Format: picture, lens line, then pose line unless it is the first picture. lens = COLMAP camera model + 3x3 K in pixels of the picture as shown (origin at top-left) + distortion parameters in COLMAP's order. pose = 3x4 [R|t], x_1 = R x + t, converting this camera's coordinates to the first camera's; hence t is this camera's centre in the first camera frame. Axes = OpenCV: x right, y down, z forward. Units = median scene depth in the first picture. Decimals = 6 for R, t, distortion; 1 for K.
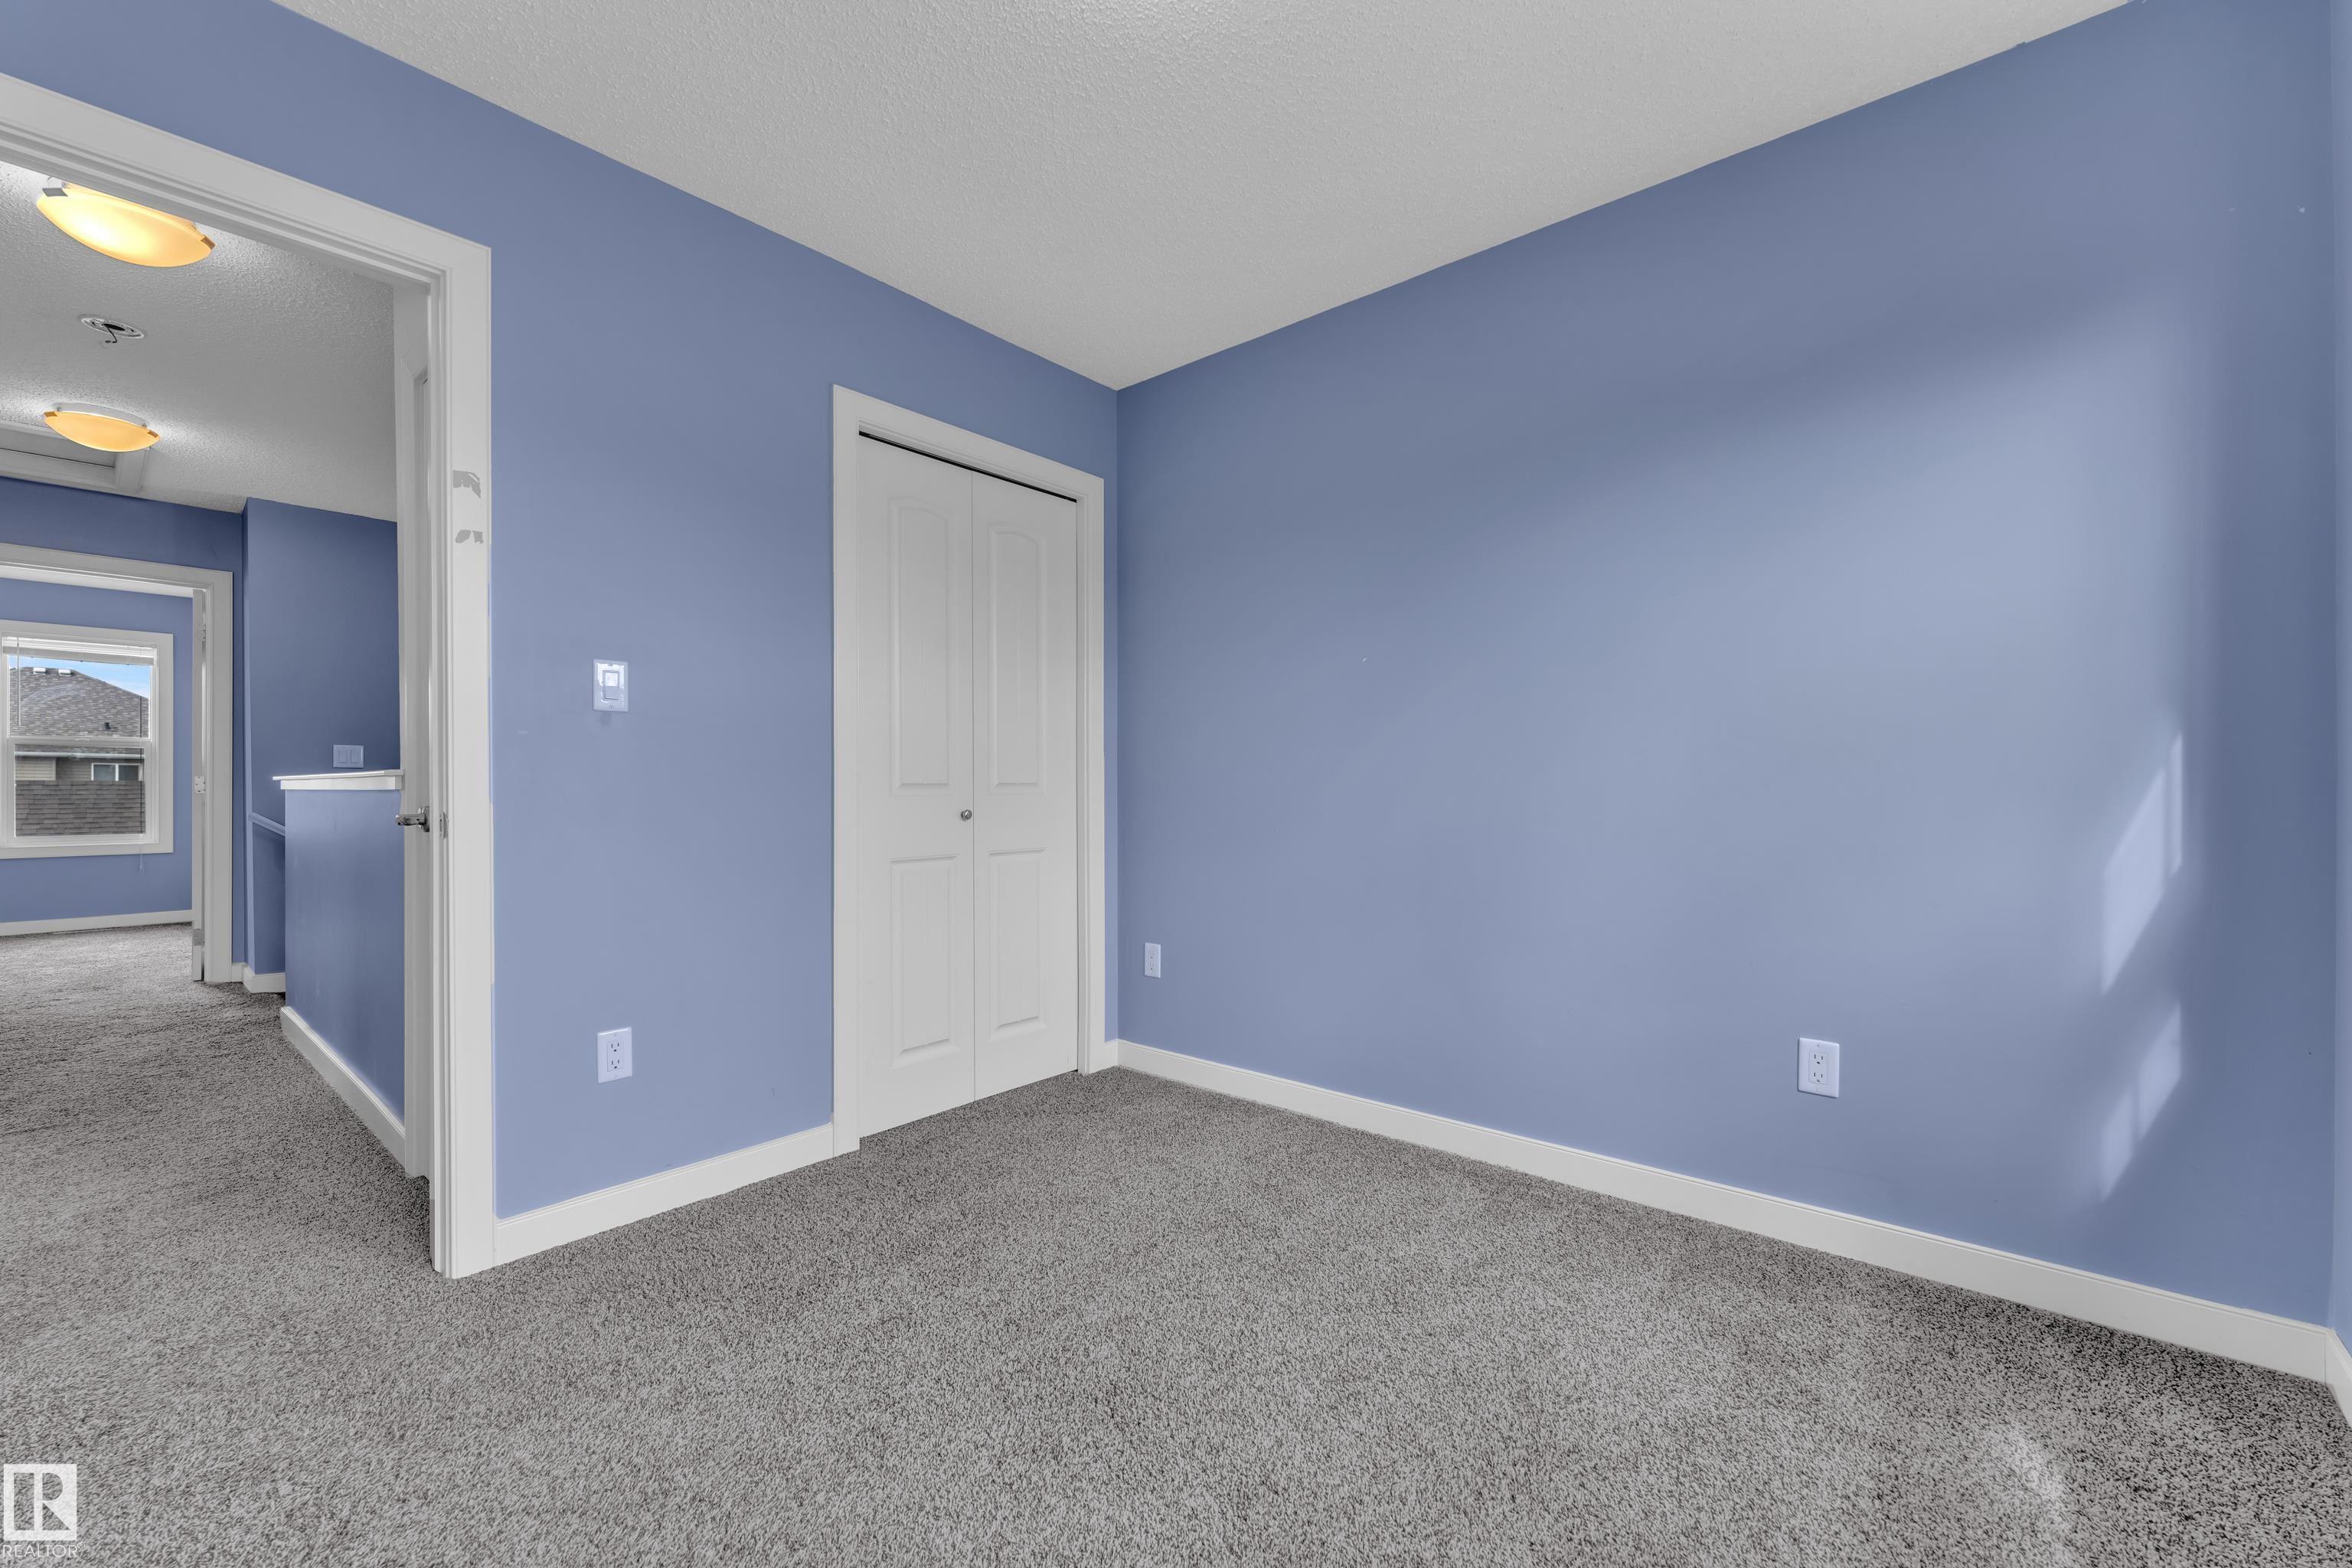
lens RADIAL K [[948.1, 0, 1183.5], [0, 948.1, 788.0], [0, 0, 1]] dist [0.002295, -0.000264]
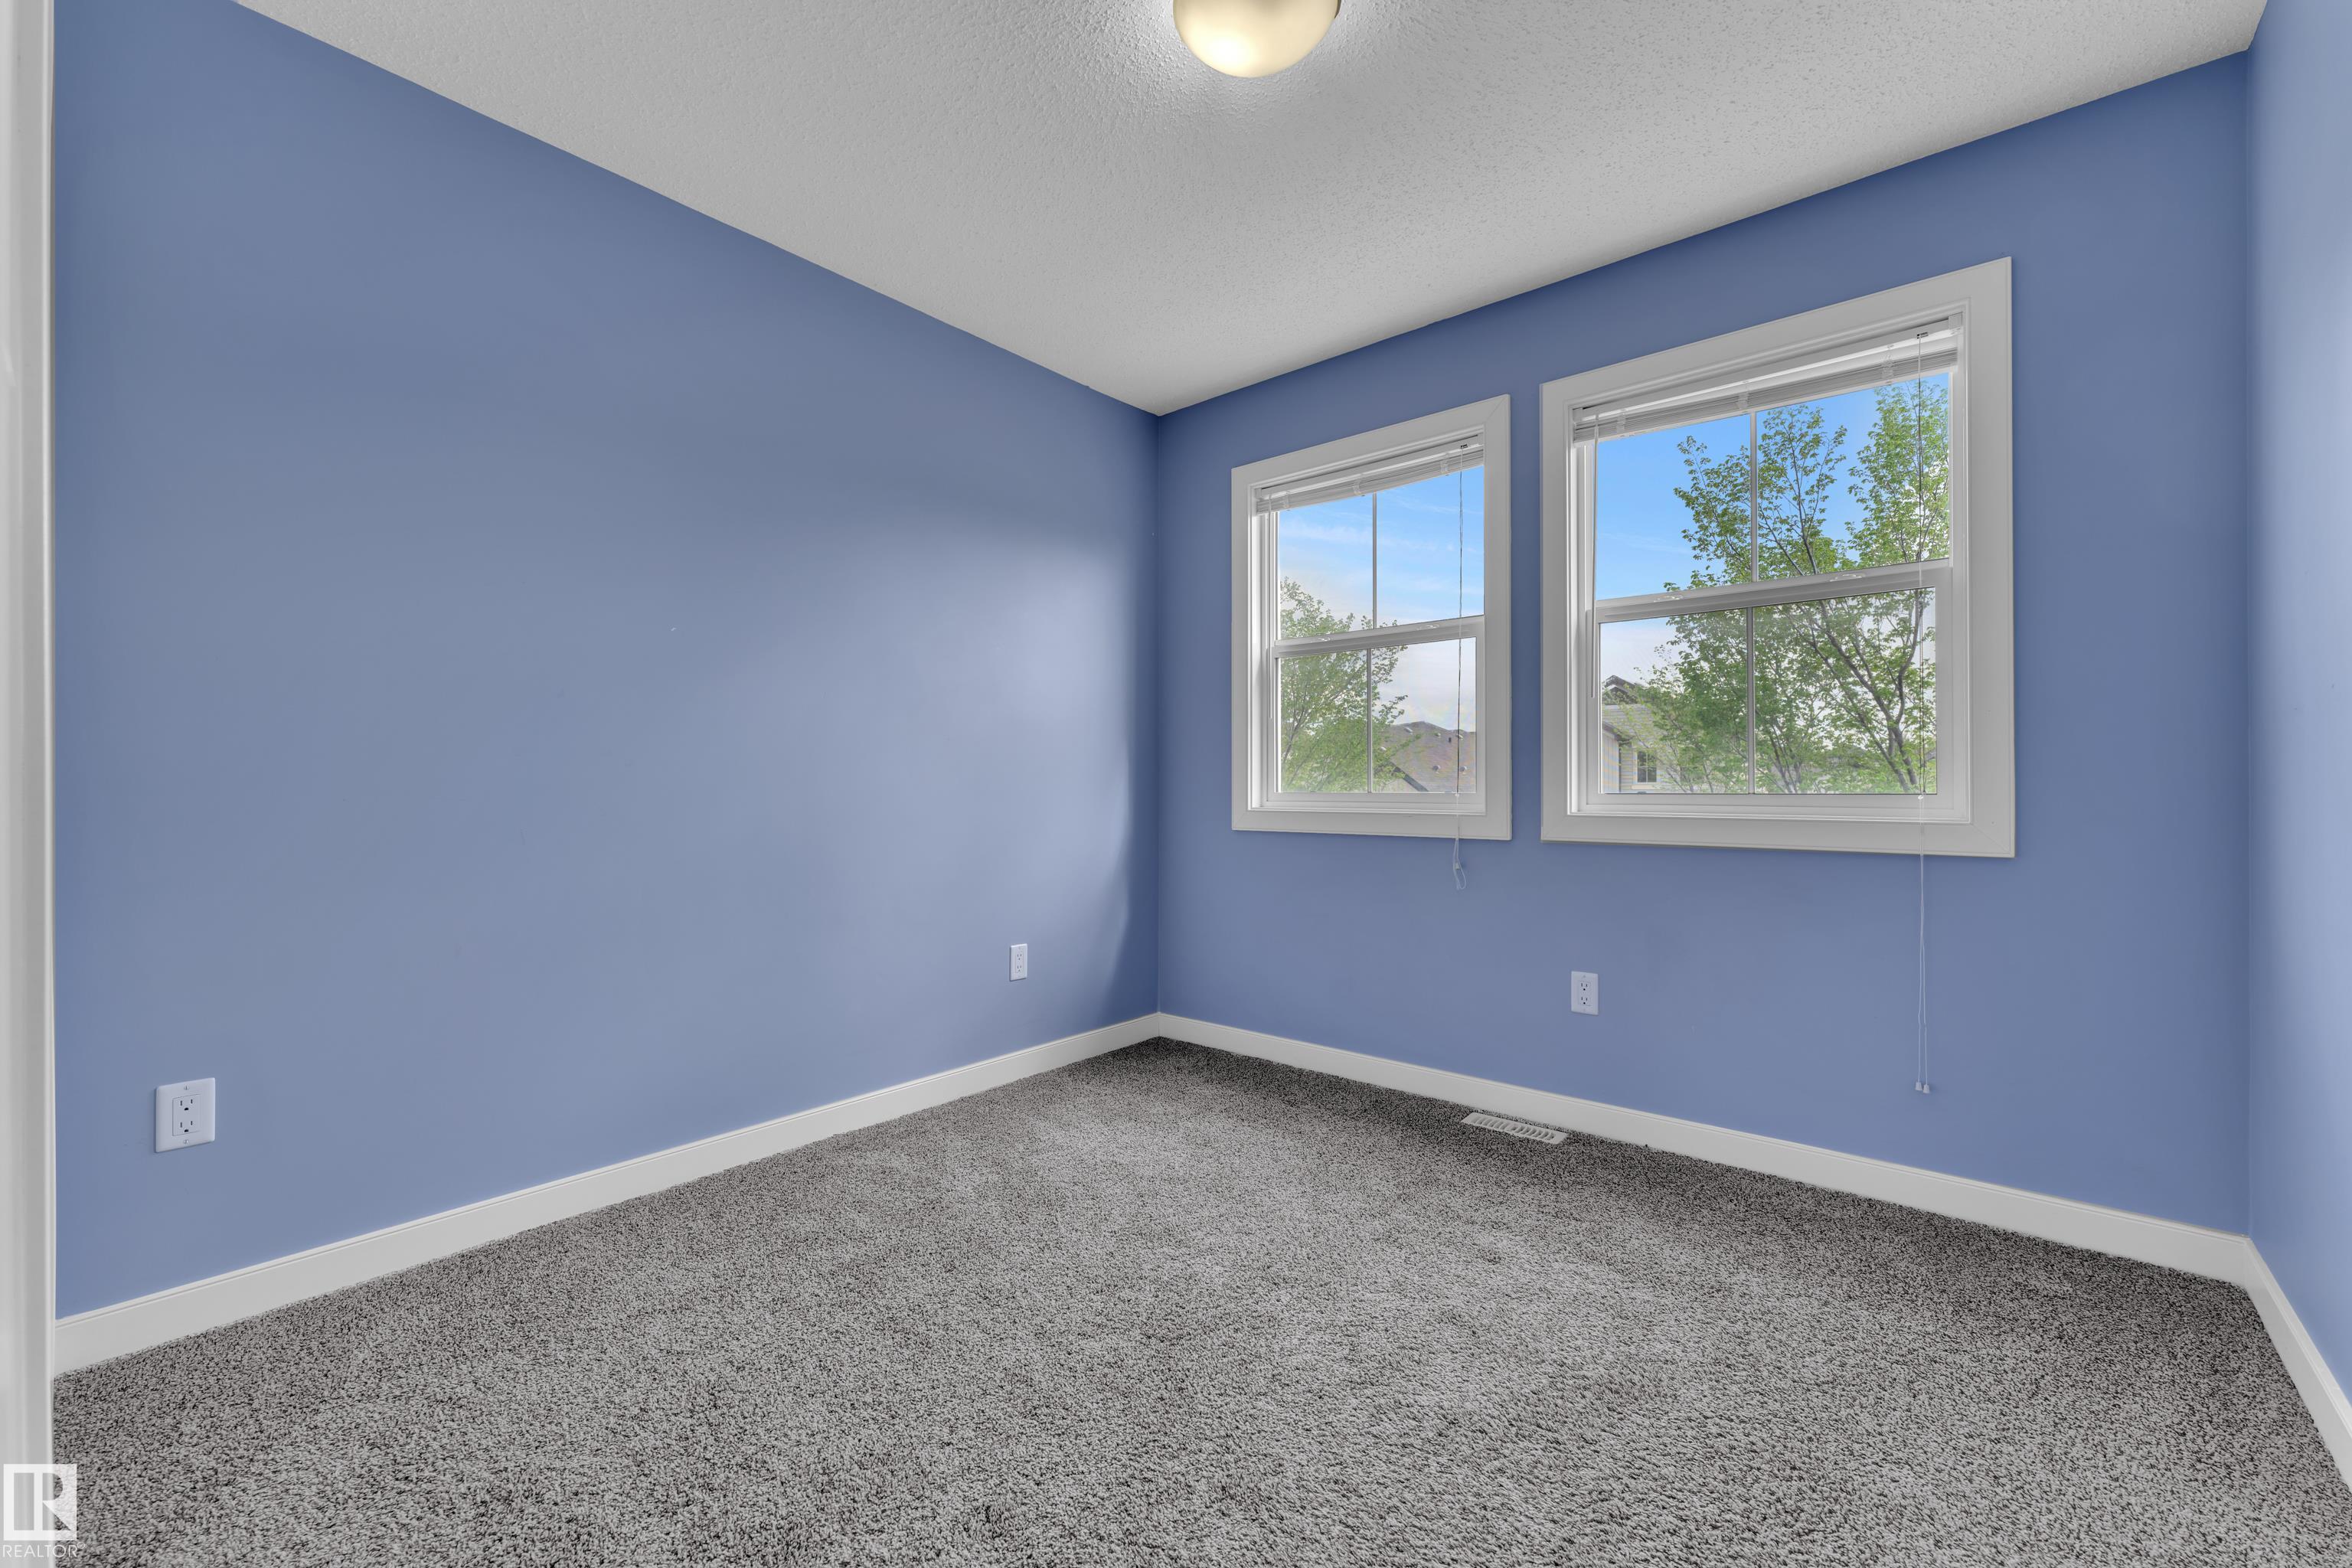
lens RADIAL K [[948.1, 0, 1174.0], [0, 948.1, 776.9], [0, 0, 1]] dist [0.002295, -0.000264]
pose [[0.001560, 0.004031, 0.999991, -0.815731], [-0.003006, 0.999987, -0.004026, -0.002005], [-0.999994, -0.003000, 0.001572, 0.687364]]
